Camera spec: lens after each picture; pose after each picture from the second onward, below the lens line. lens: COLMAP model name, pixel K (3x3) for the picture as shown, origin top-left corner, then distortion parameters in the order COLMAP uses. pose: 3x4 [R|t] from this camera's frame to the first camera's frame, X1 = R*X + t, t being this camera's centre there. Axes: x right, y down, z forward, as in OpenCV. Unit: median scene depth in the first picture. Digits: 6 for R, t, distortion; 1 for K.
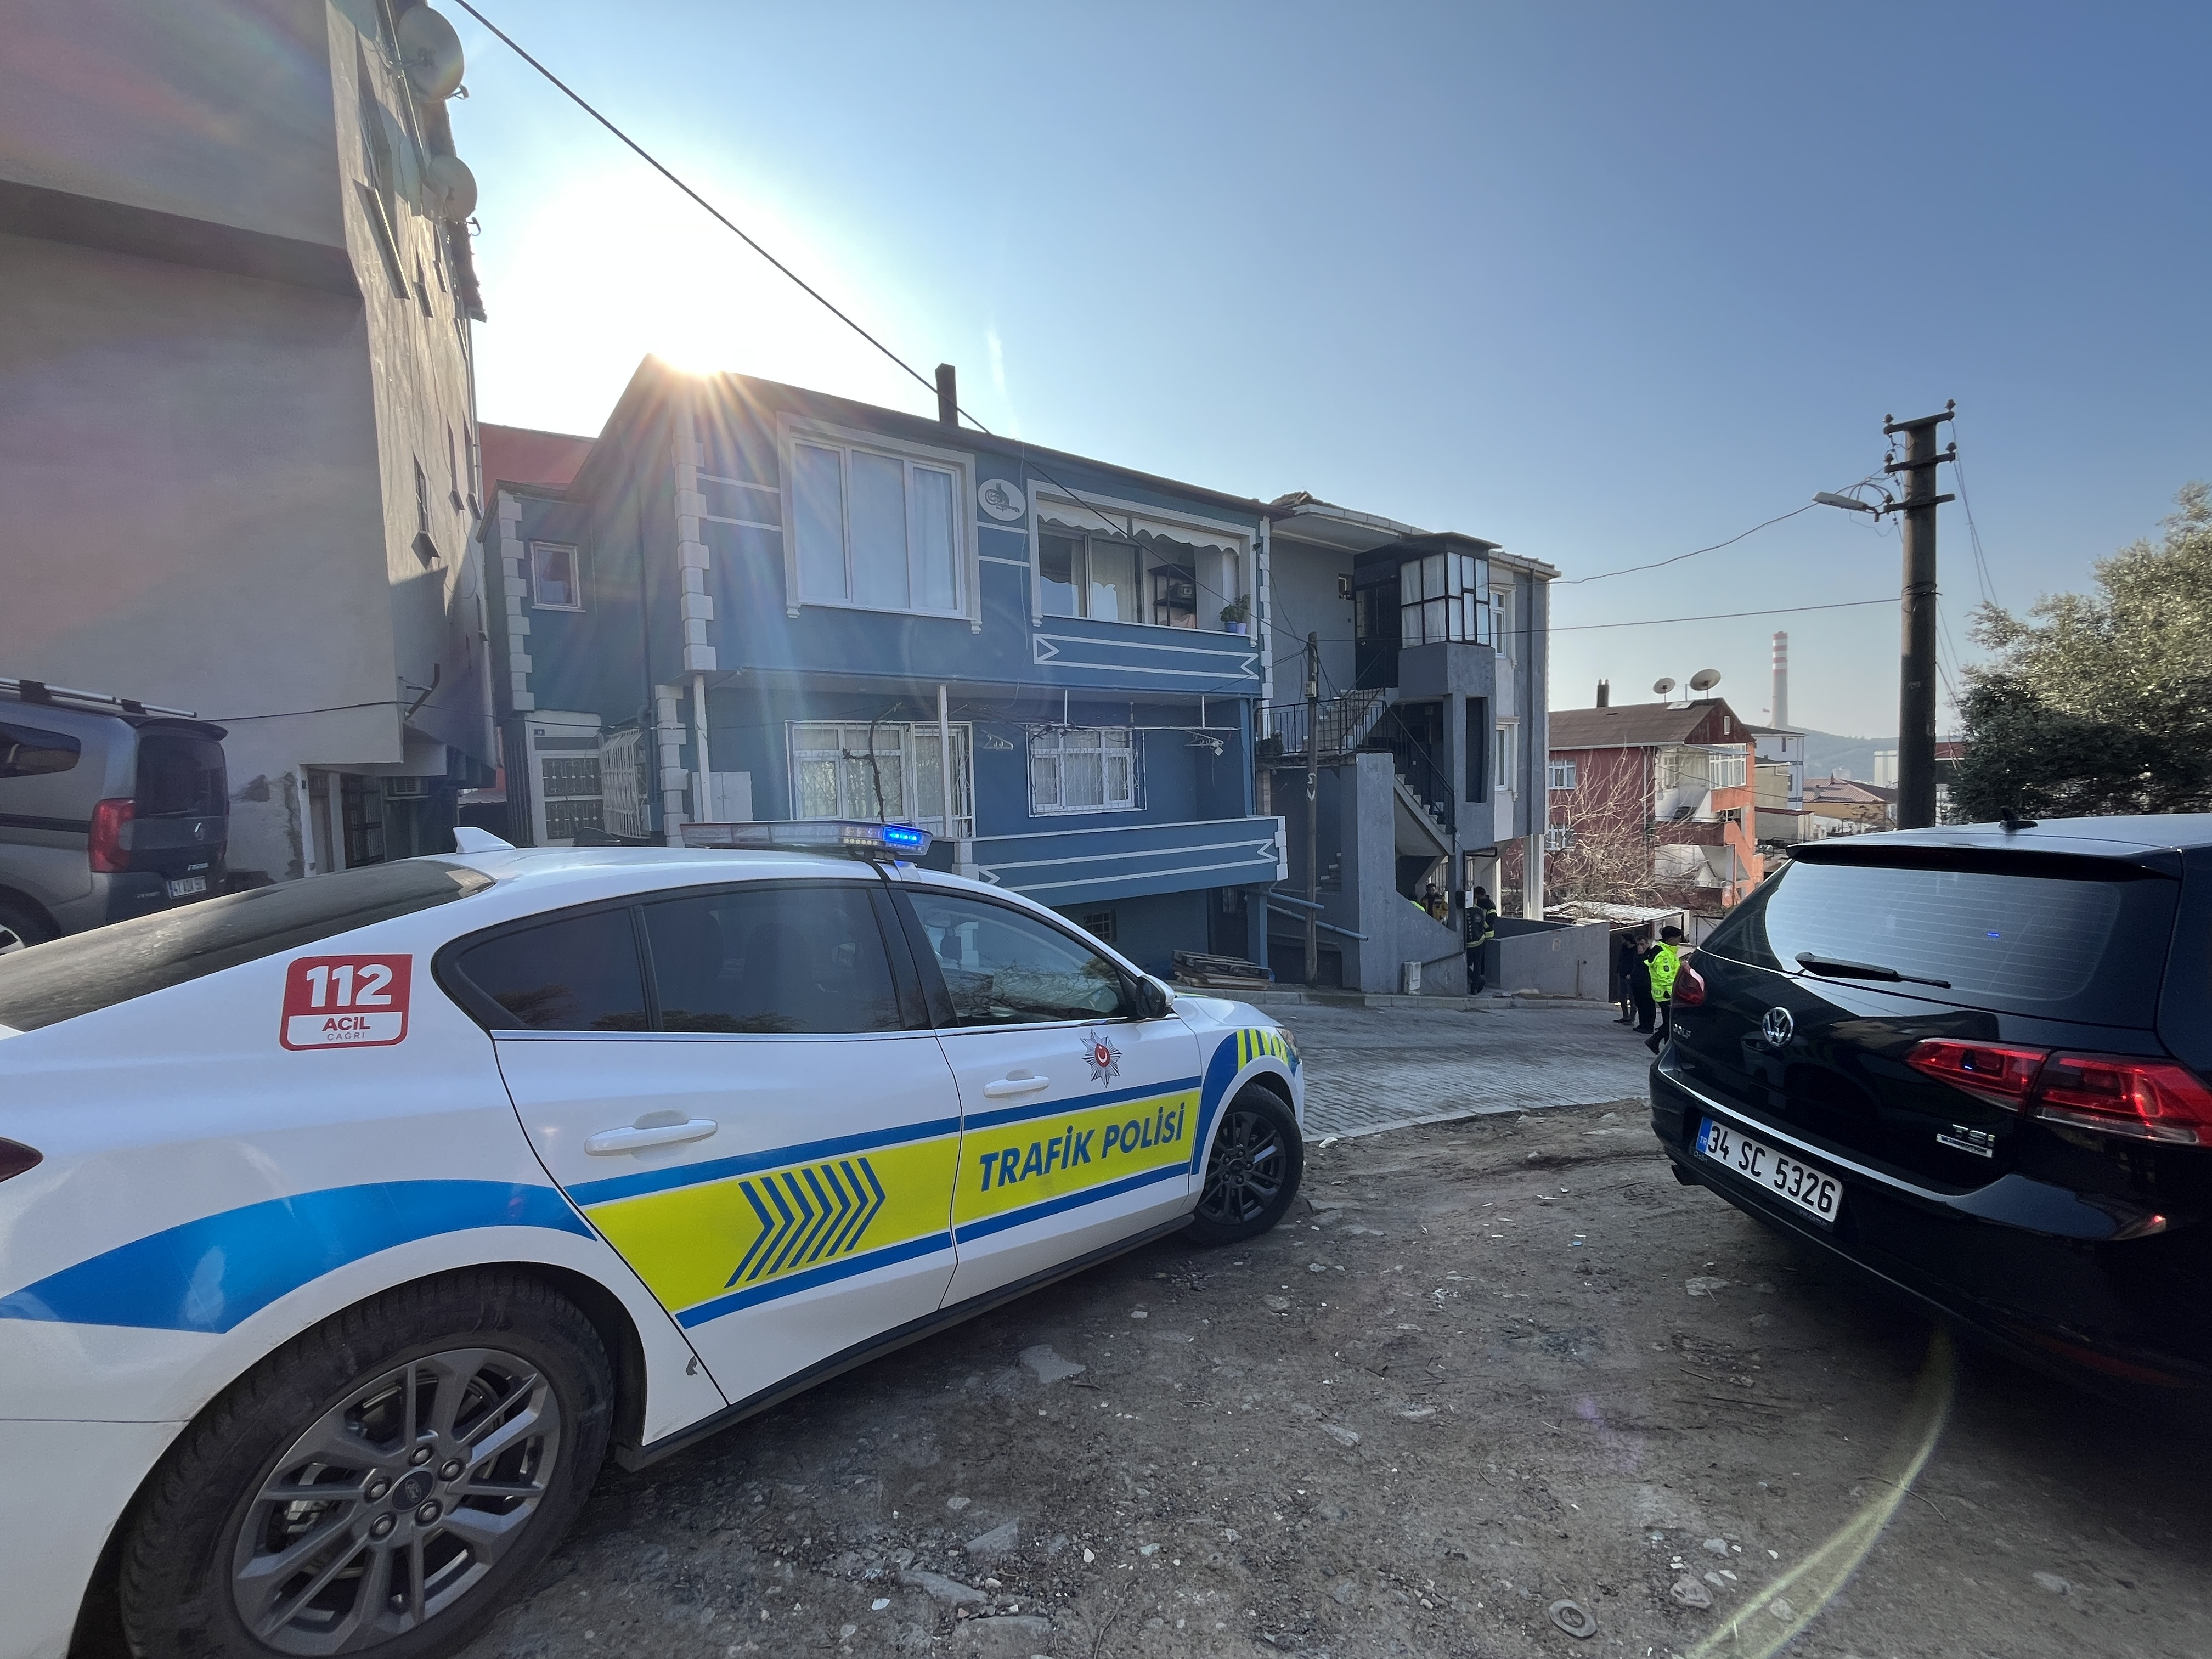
lens RADIAL K [[899.1, 0, 1106.0], [0, 899.1, 829.5], [0, 0, 1]] dist [-0.001635, -0.000491]
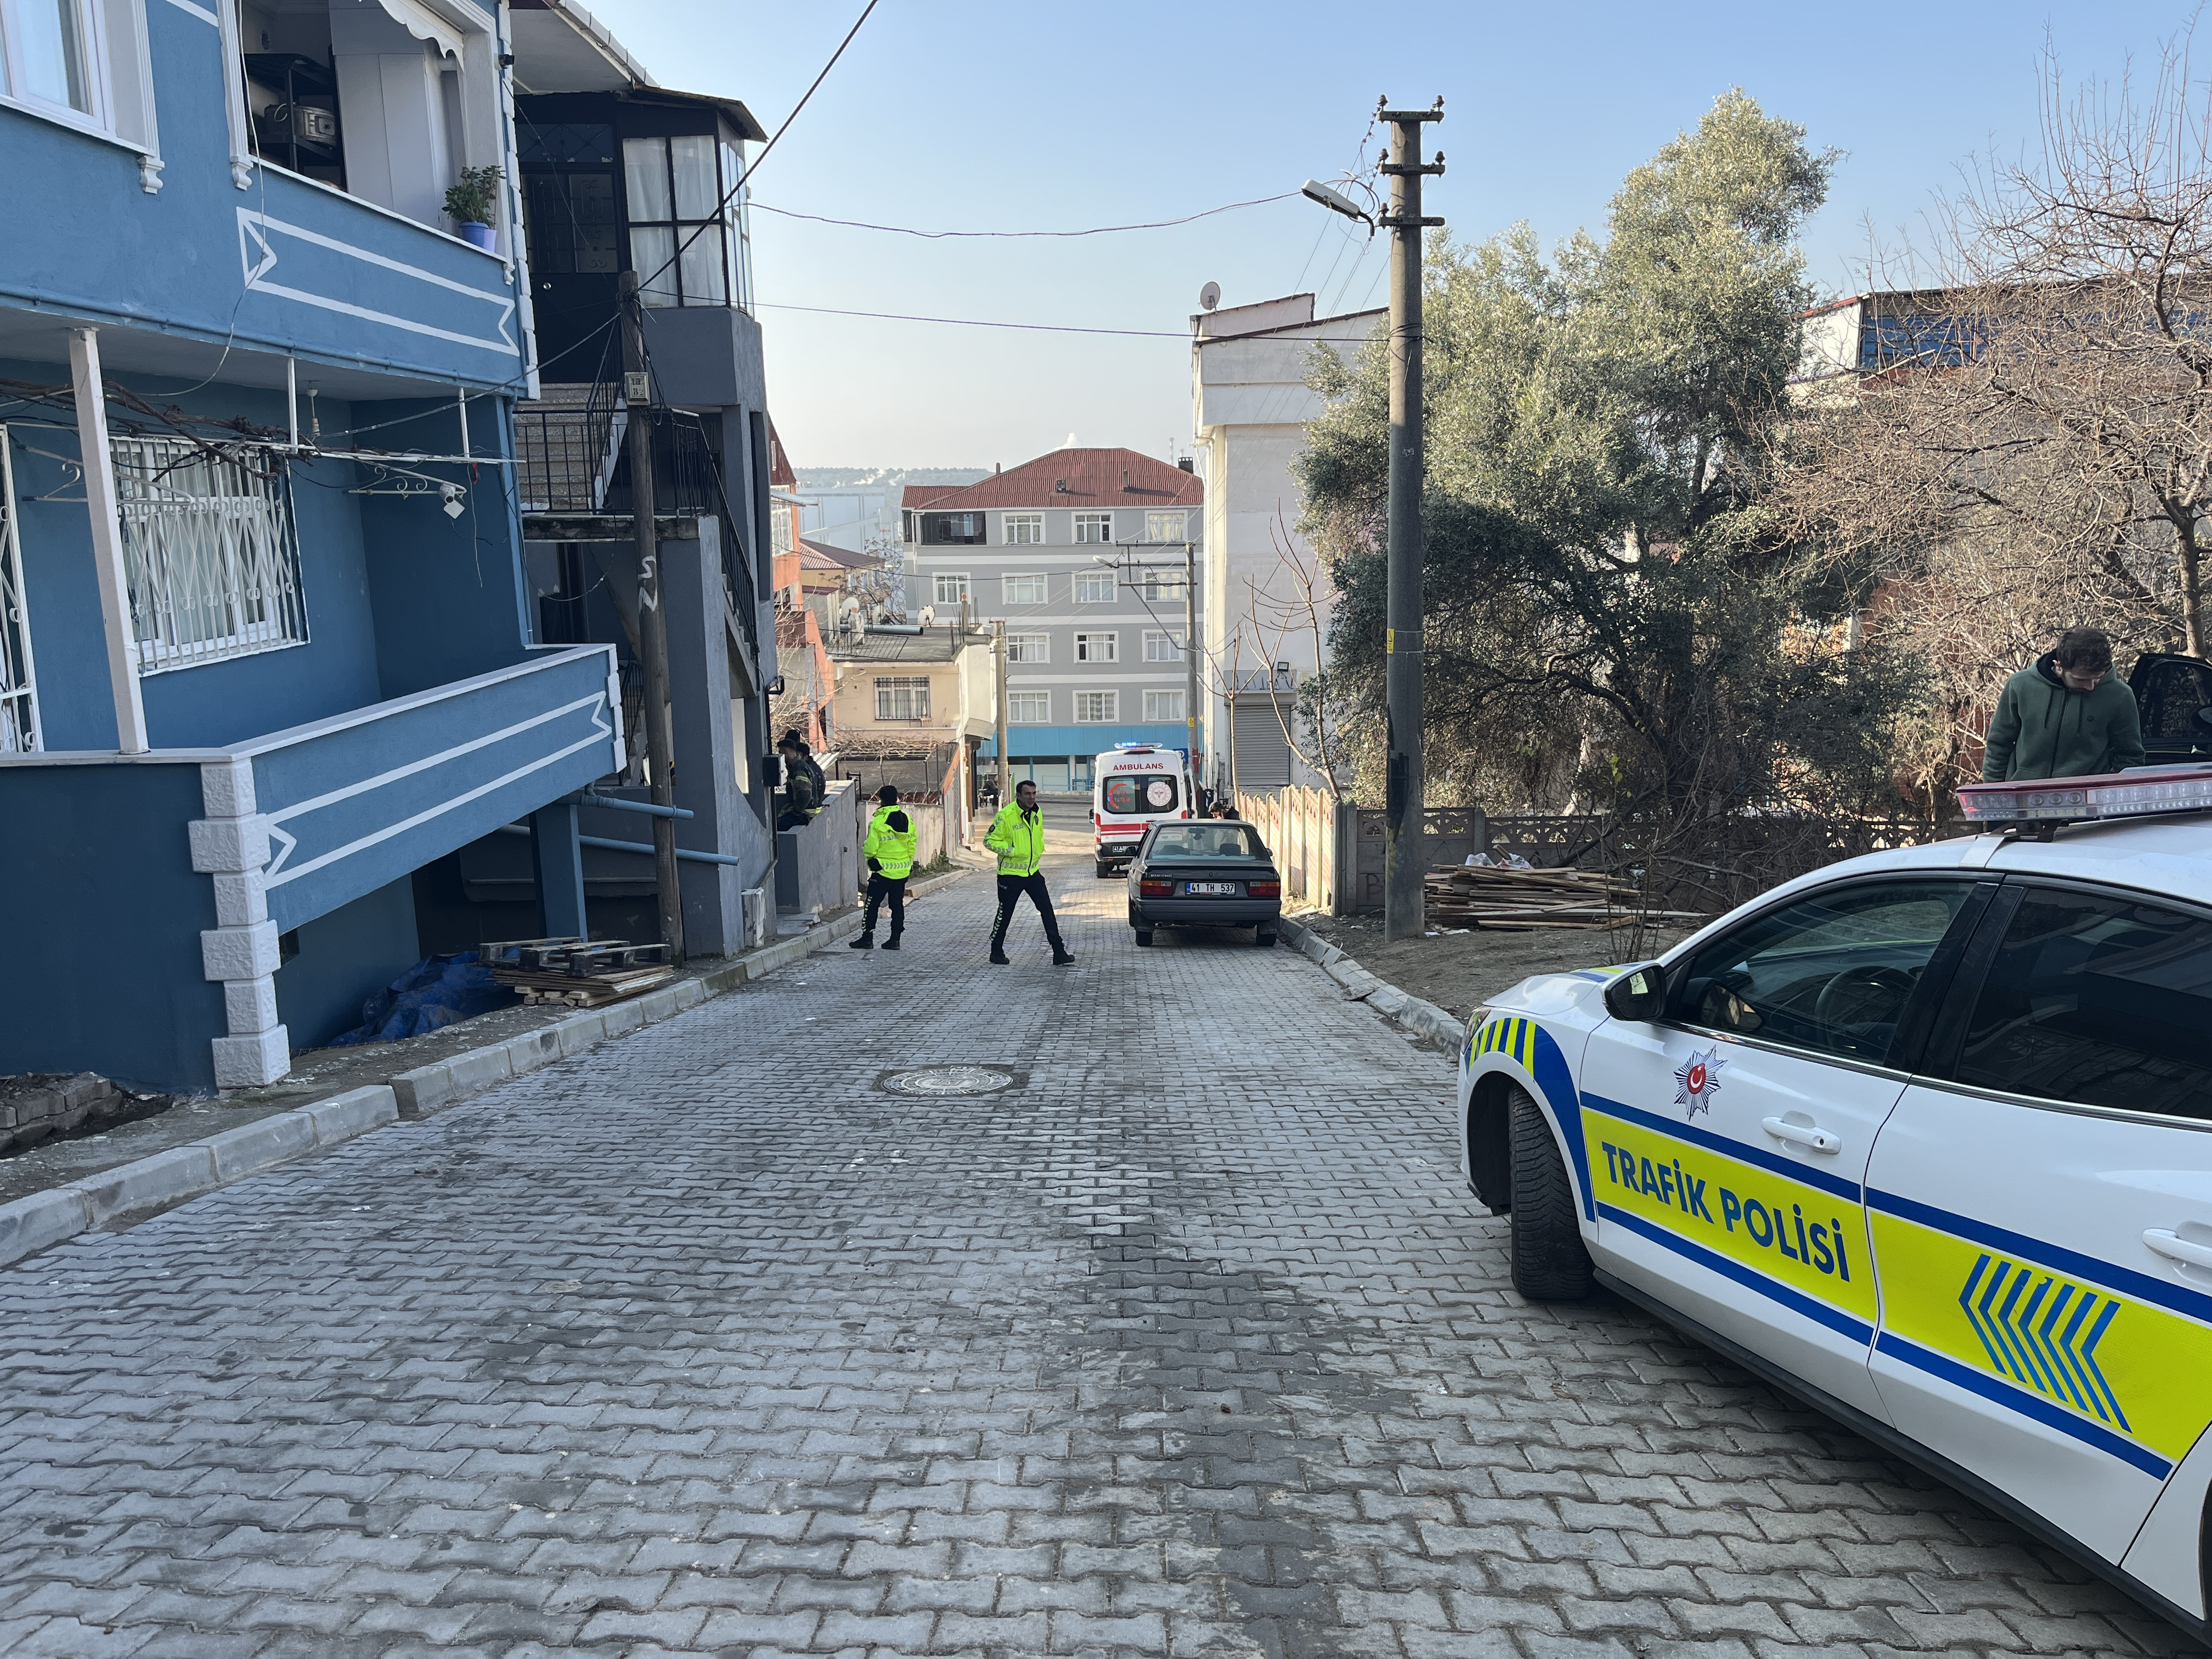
lens RADIAL K [[1696.5, 0, 1106.0], [0, 1696.5, 829.5], [0, 0, 1]] dist [0.040264, -0.002593]
pose [[0.595806, -0.135292, 0.791651, -0.438686], [0.037330, 0.989309, 0.140976, -0.039014], [-0.802260, -0.054442, 0.594487, 0.220232]]
